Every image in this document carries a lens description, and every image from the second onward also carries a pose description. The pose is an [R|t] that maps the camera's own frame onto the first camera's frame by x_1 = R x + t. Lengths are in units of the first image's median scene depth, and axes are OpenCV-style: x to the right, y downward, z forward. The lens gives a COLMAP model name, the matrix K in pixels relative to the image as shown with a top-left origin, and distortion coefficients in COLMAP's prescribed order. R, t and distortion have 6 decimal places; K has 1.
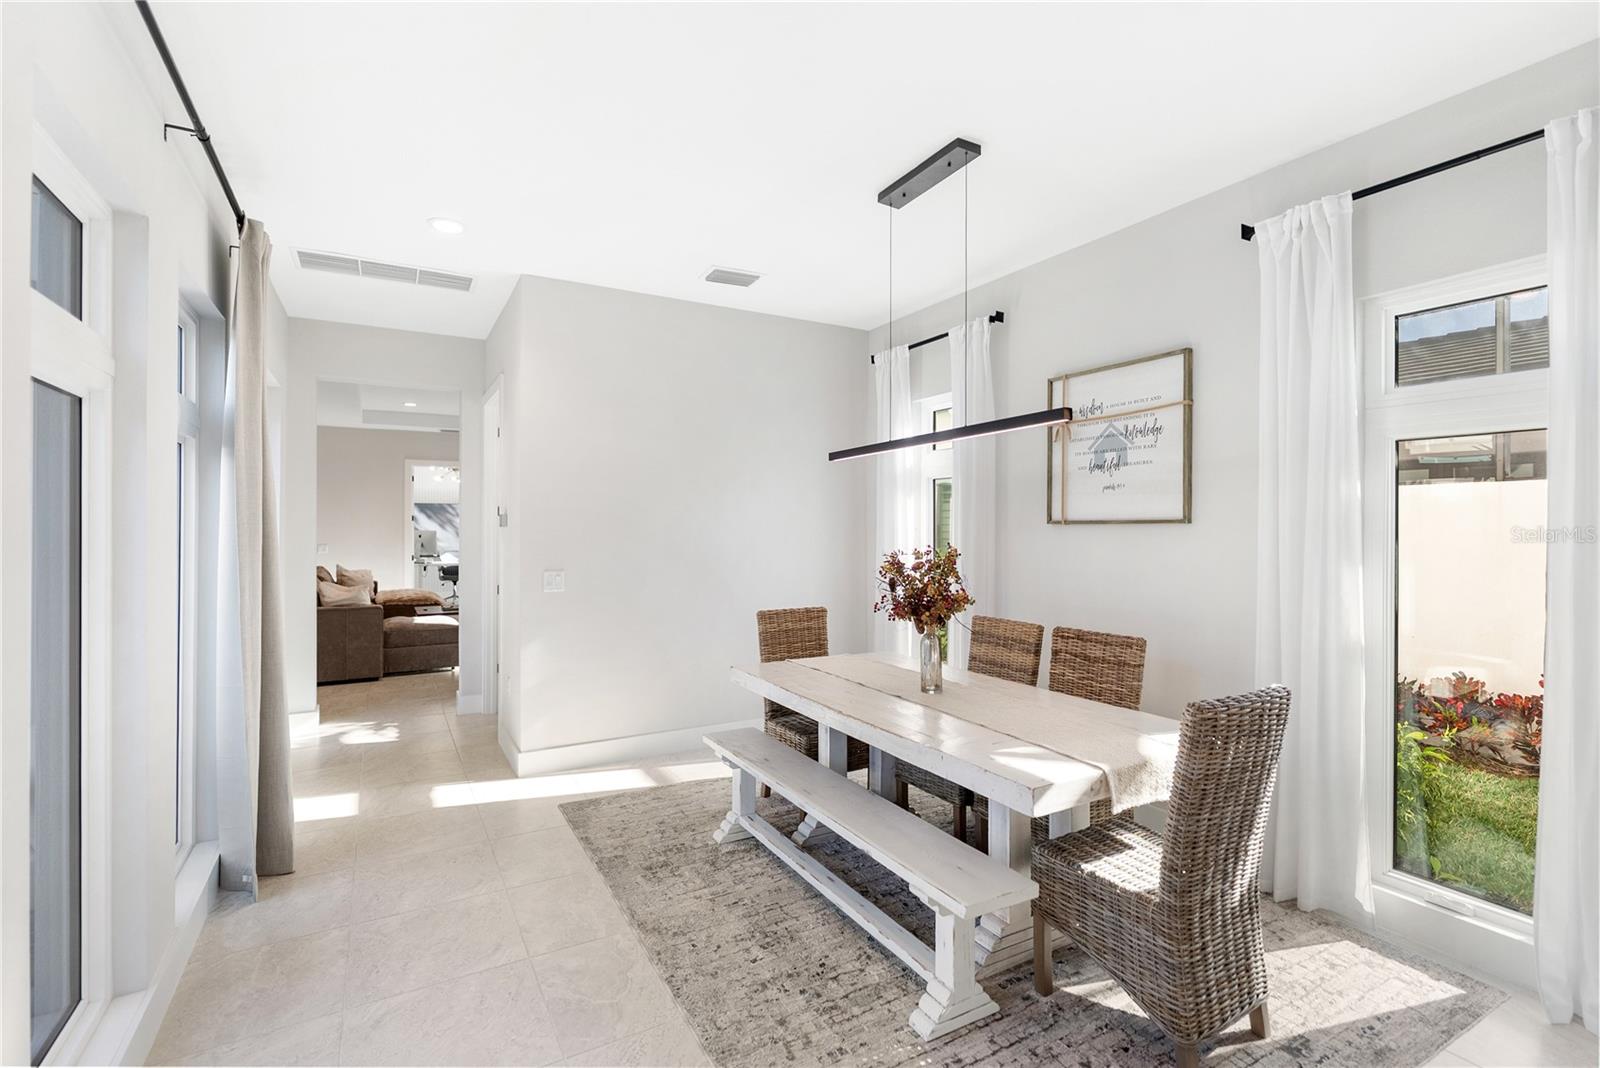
lens RADIAL K [[727.8, 0, 809.0], [0, 727.8, 533.1], [0, 0, 1]] dist [-0.003668, 0.000764]
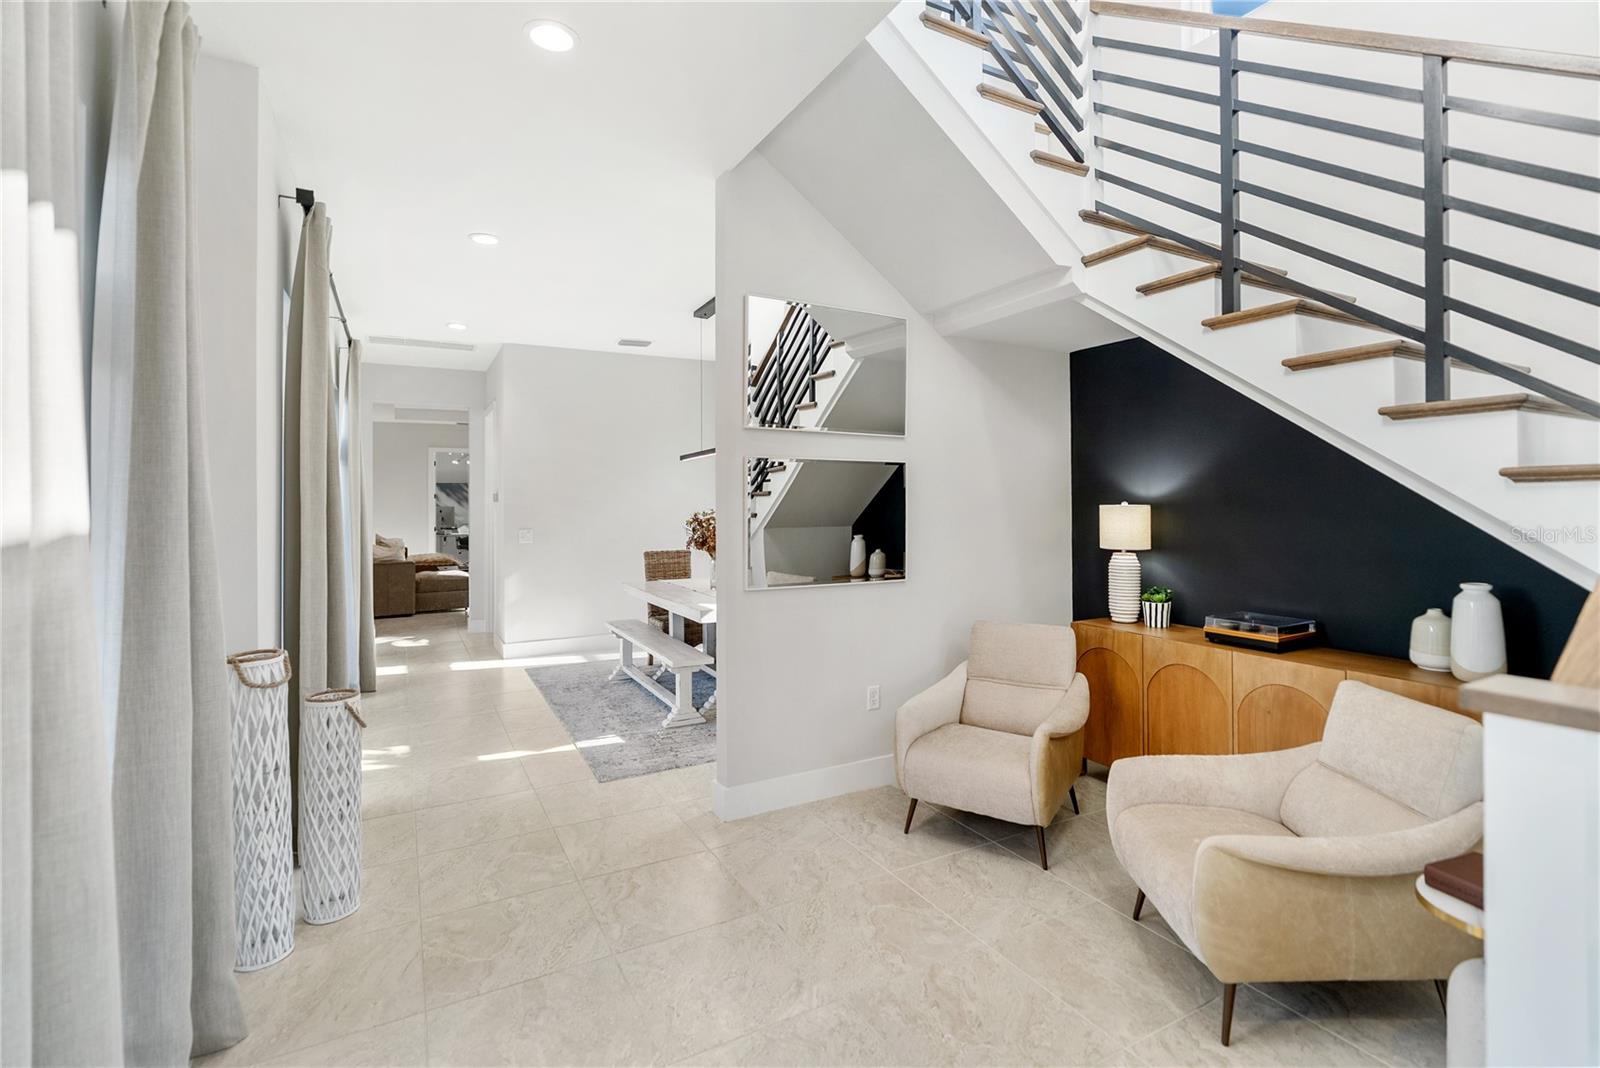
lens RADIAL K [[727.8, 0, 791.3], [0, 727.8, 496.3], [0, 0, 1]] dist [-0.003668, 0.000764]
pose [[0.999097, -0.010947, -0.041042, 0.243474], [0.010367, 0.999844, -0.014300, 0.007768], [0.041192, 0.013862, 0.999055, -0.462720]]
